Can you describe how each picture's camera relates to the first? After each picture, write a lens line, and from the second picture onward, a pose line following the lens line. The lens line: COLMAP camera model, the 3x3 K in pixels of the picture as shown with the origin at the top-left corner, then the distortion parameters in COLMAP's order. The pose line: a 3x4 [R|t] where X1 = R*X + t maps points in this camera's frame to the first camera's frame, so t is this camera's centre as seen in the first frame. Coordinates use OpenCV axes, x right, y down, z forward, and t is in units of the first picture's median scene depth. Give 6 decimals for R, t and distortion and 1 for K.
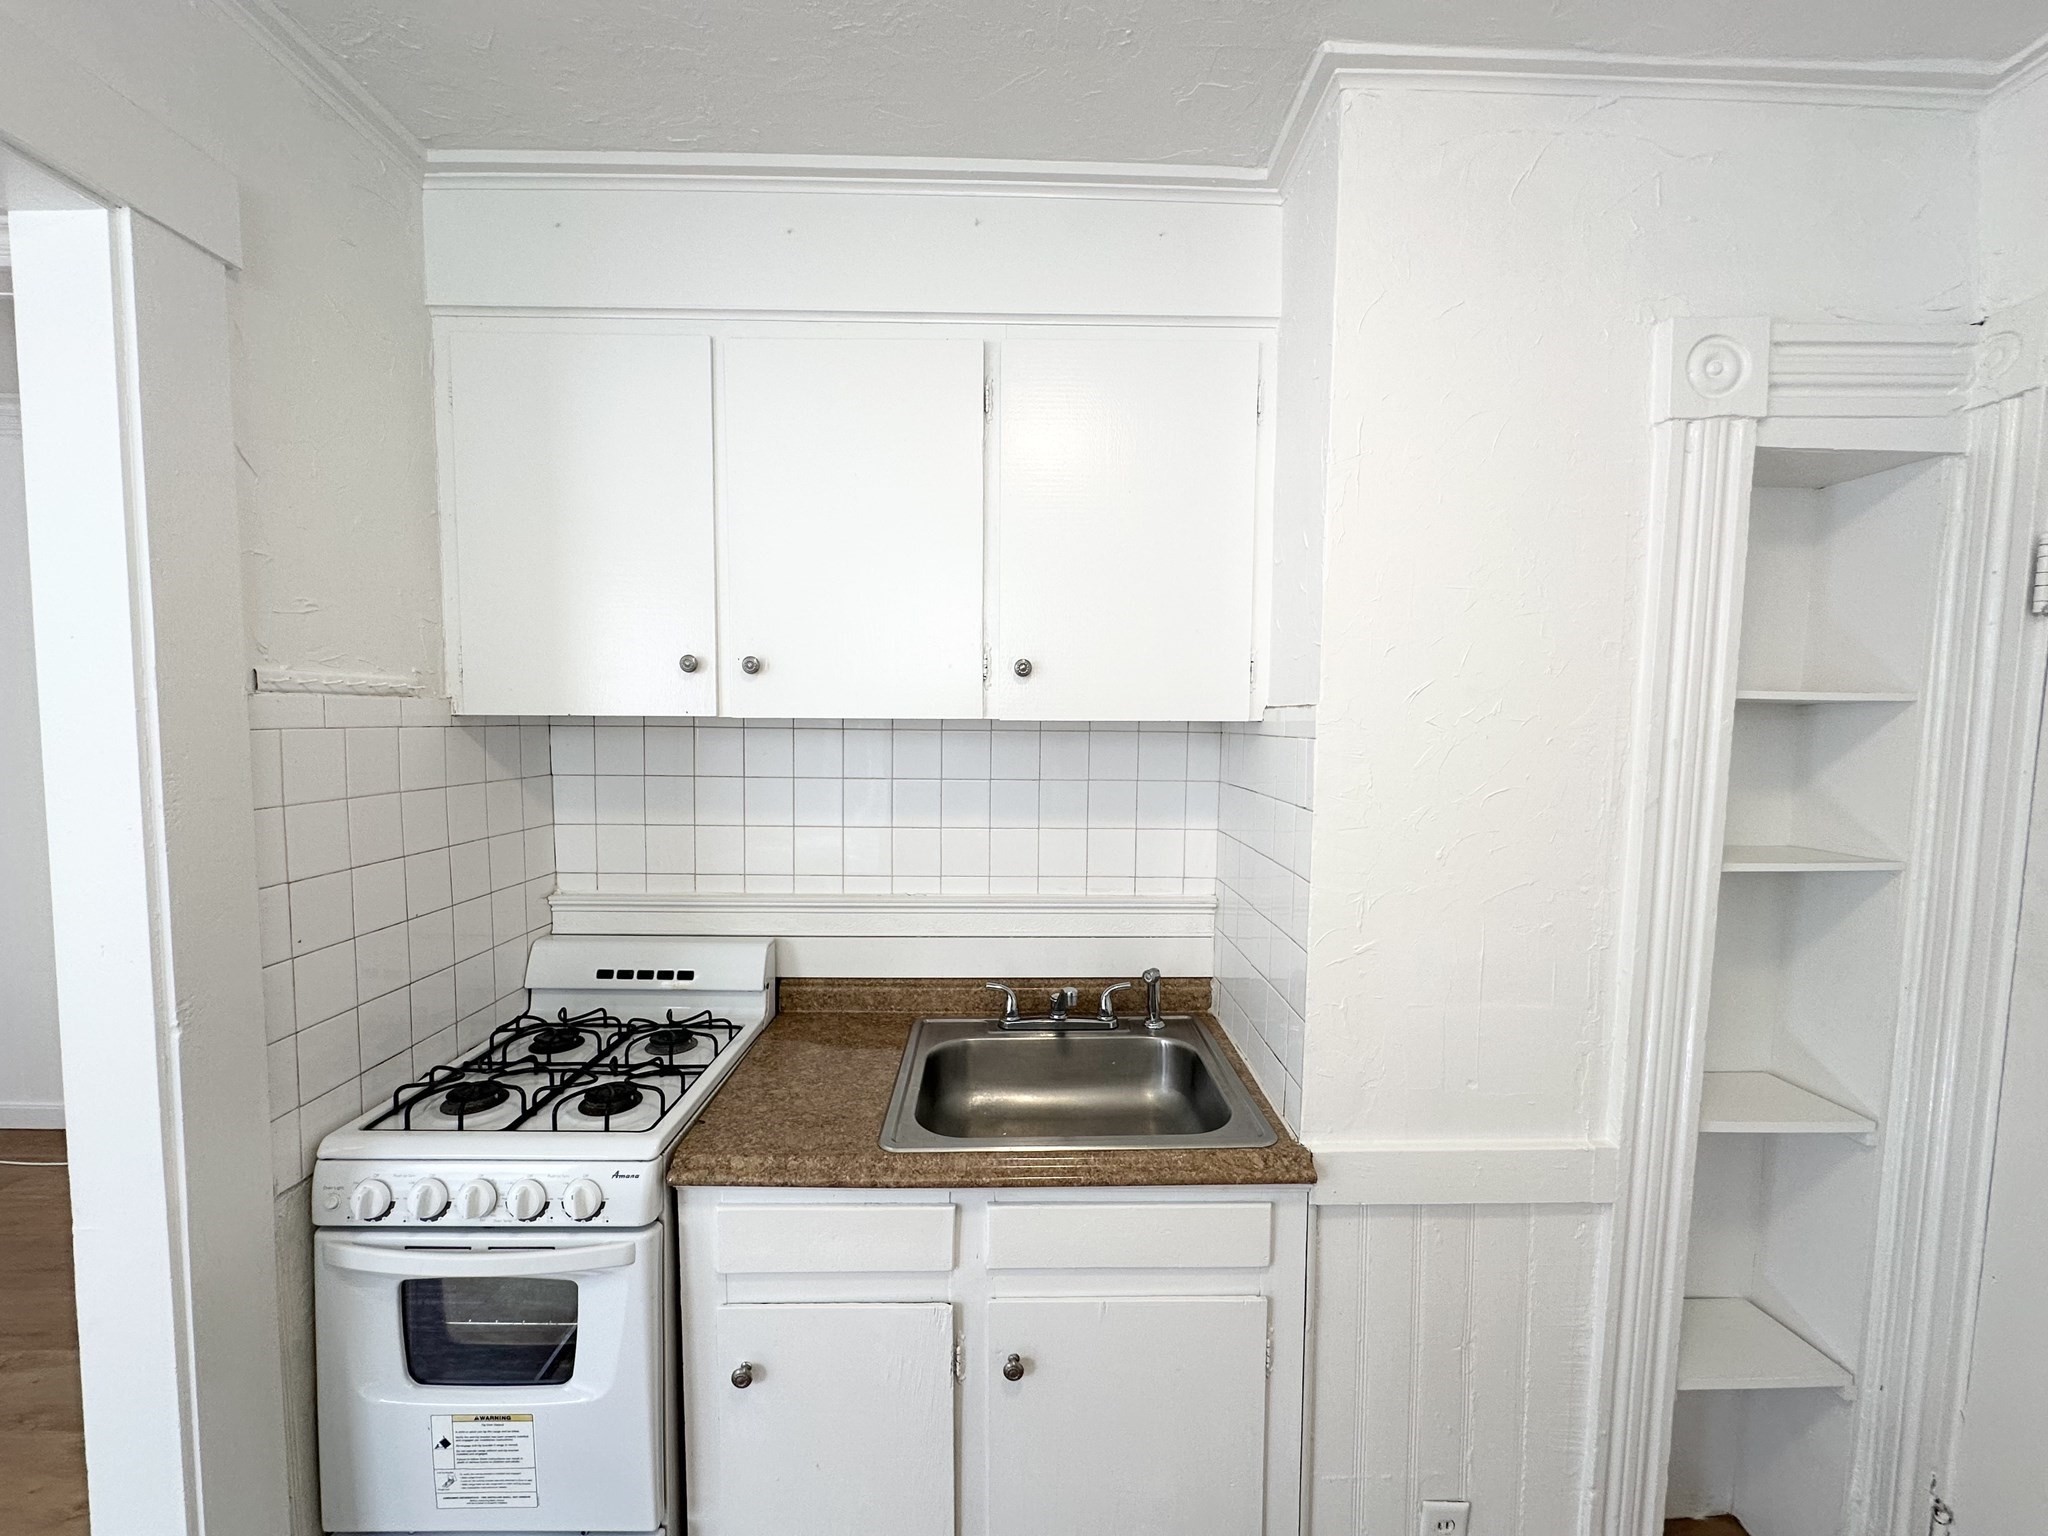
lens RADIAL K [[816.9, 0, 1024.0], [0, 816.9, 768.0], [0, 0, 1]] dist [-0.000929, -0.000169]
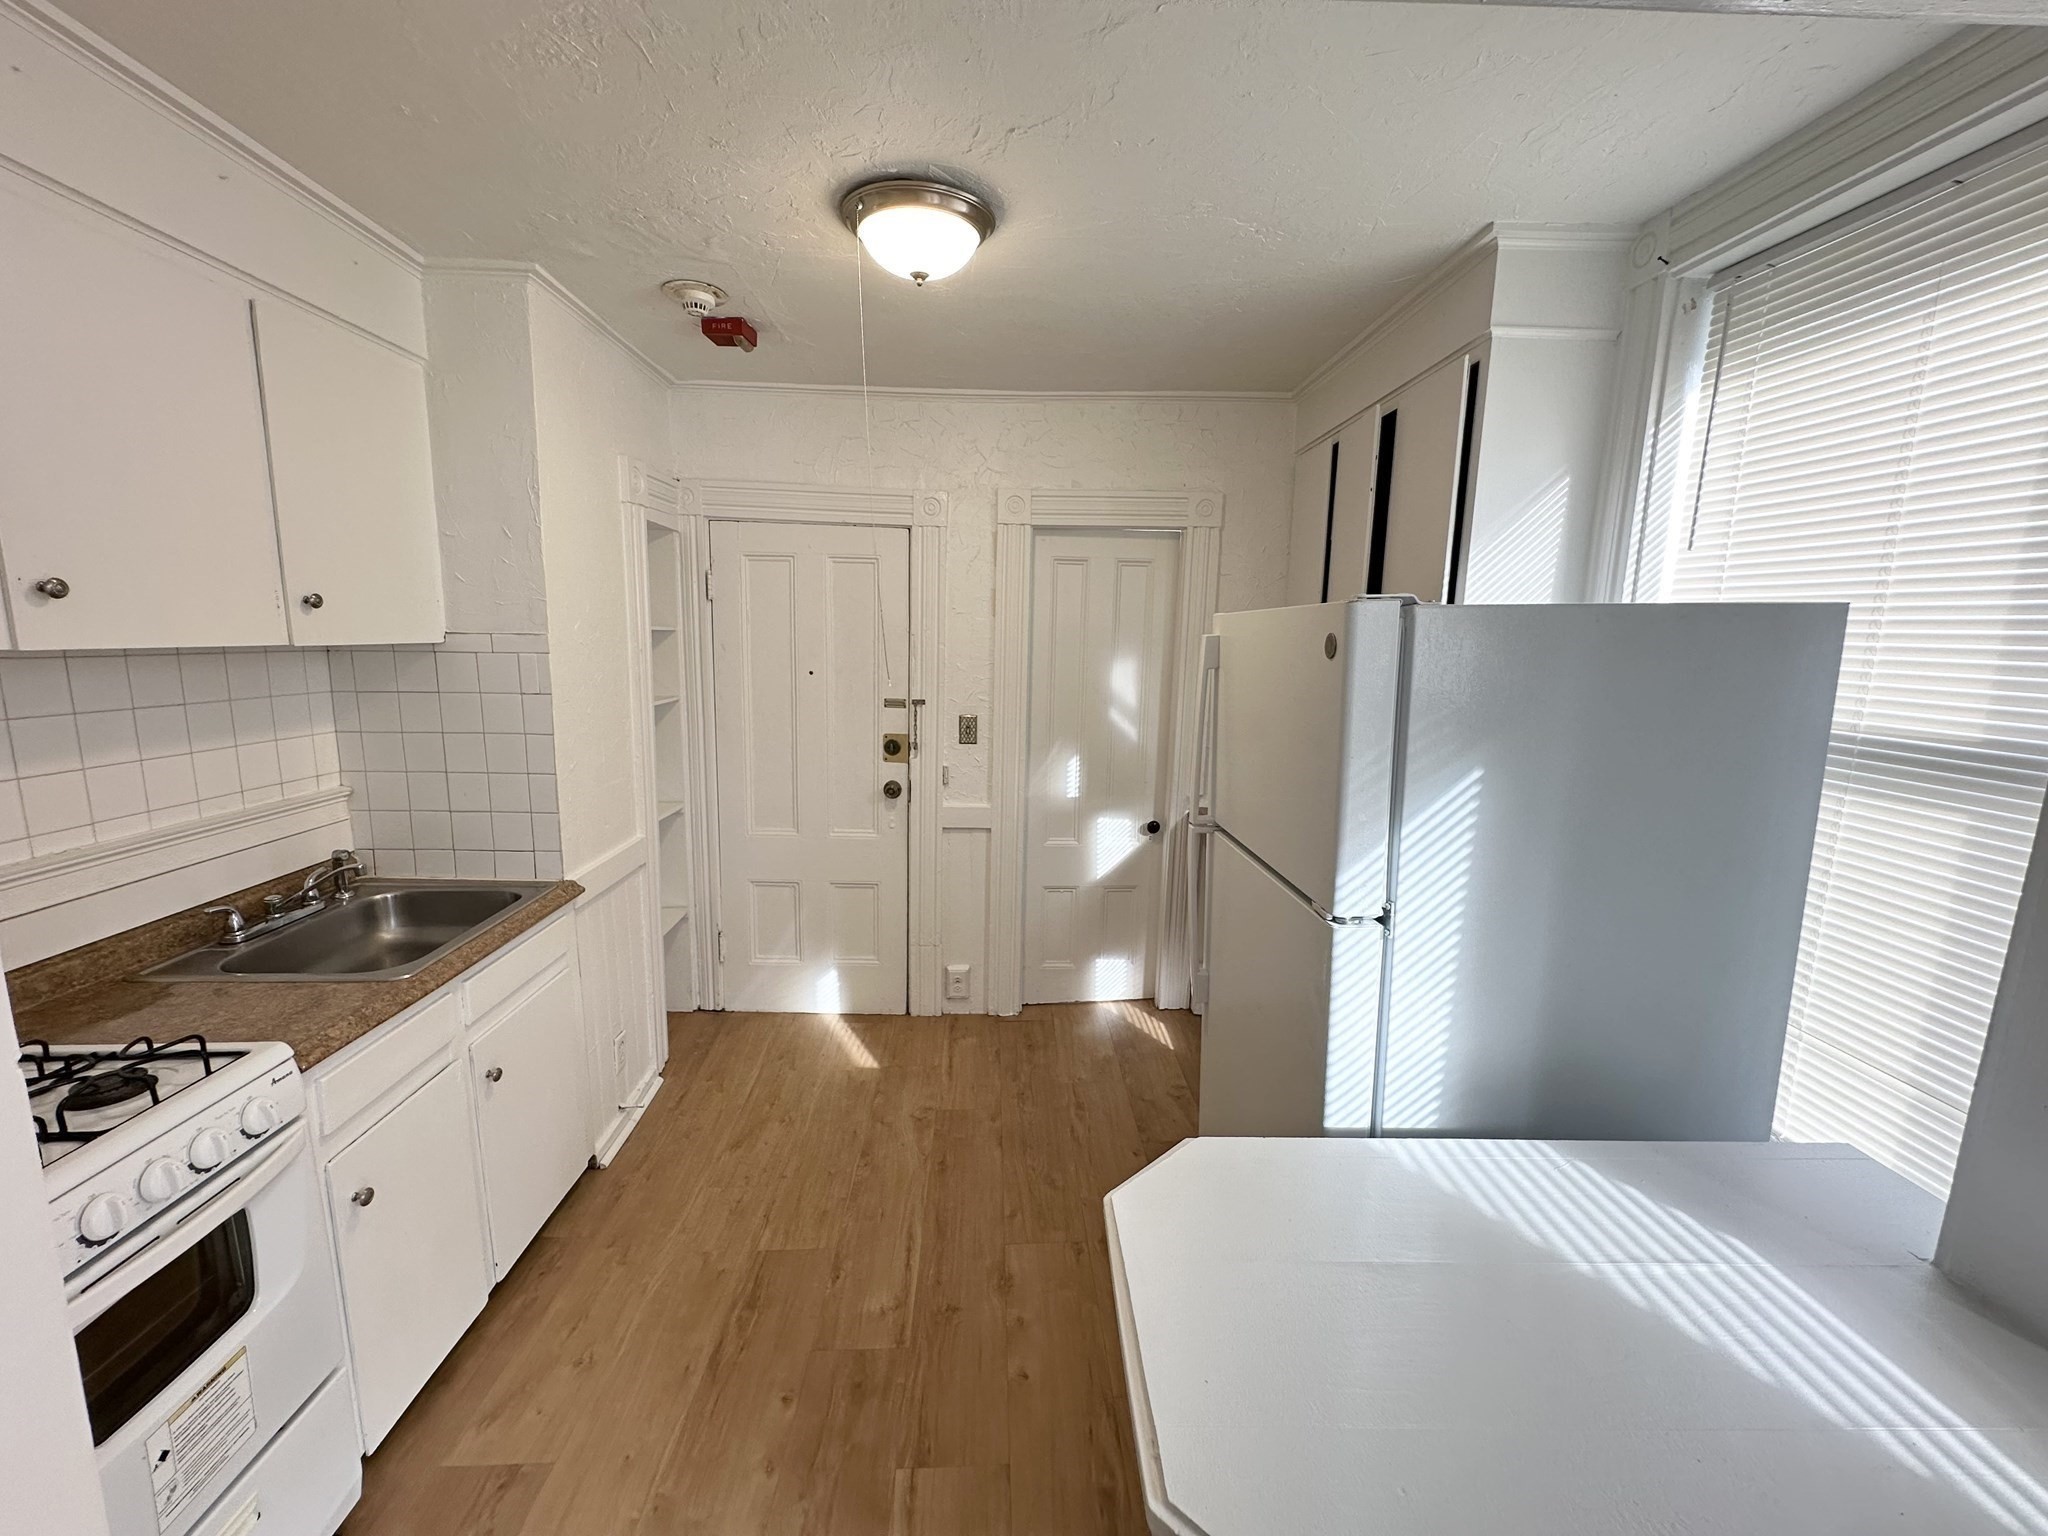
lens RADIAL K [[816.9, 0, 1024.0], [0, 816.9, 768.0], [0, 0, 1]] dist [-0.000929, -0.000169]
pose [[-0.025240, -0.170899, 0.984965, -1.268115], [0.046740, 0.984000, 0.171929, -0.040535], [-0.998588, 0.050377, -0.016848, 0.006731]]
